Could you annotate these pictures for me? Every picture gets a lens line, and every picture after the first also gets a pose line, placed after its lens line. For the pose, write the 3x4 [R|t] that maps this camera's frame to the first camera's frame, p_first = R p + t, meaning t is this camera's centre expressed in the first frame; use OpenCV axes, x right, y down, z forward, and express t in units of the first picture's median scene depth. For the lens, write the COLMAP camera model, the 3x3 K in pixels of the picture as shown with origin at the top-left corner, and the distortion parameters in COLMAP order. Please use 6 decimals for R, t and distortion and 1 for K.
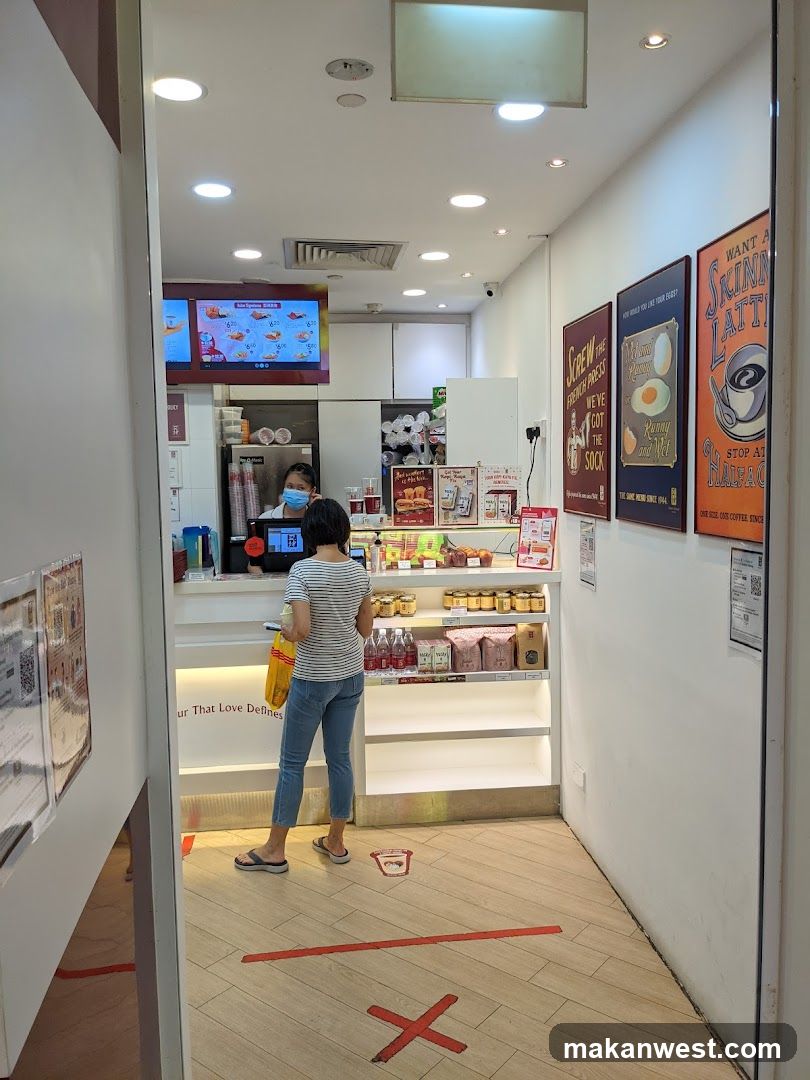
lens RADIAL K [[844.9, 0, 405.7], [0, 844.9, 537.7], [0, 0, 1]] dist [-0.002351, -0.001326]
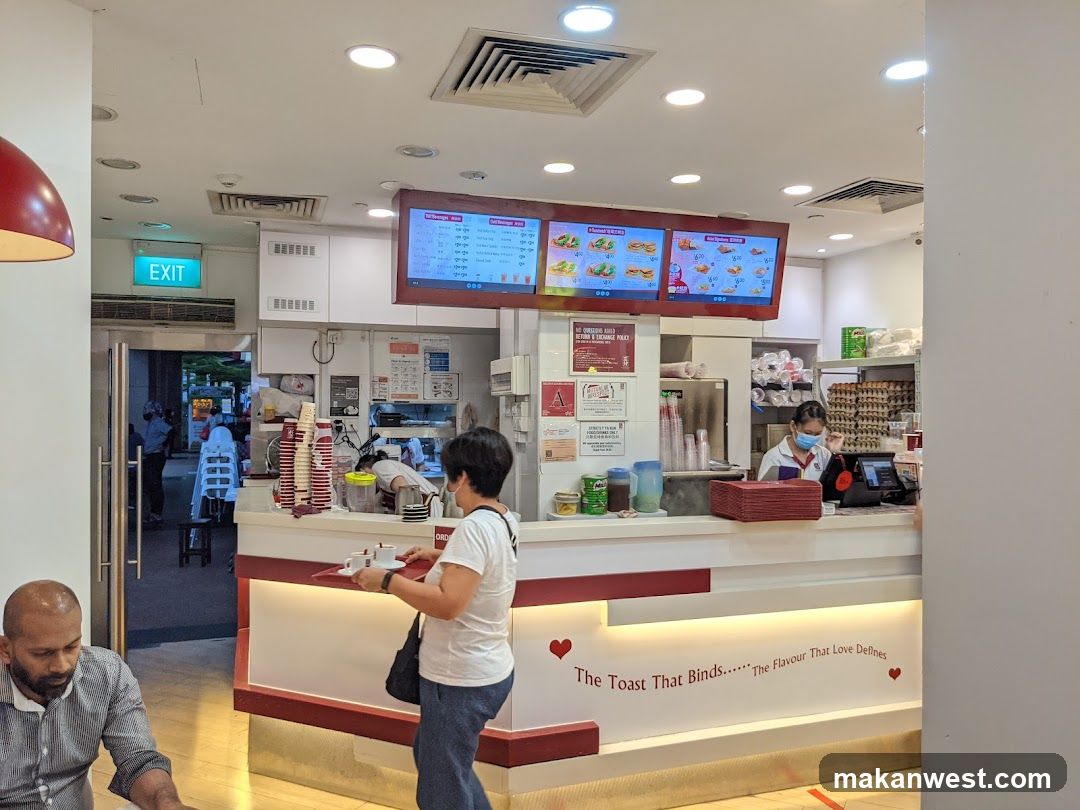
lens RADIAL K [[844.9, 0, 540.8], [0, 844.9, 406.2], [0, 0, 1]] dist [-0.002351, -0.001326]
pose [[0.980354, 0.017920, 0.196432, -0.574065], [-0.001216, 0.996395, -0.084829, 0.006140], [-0.197244, 0.082924, 0.976841, 0.082686]]
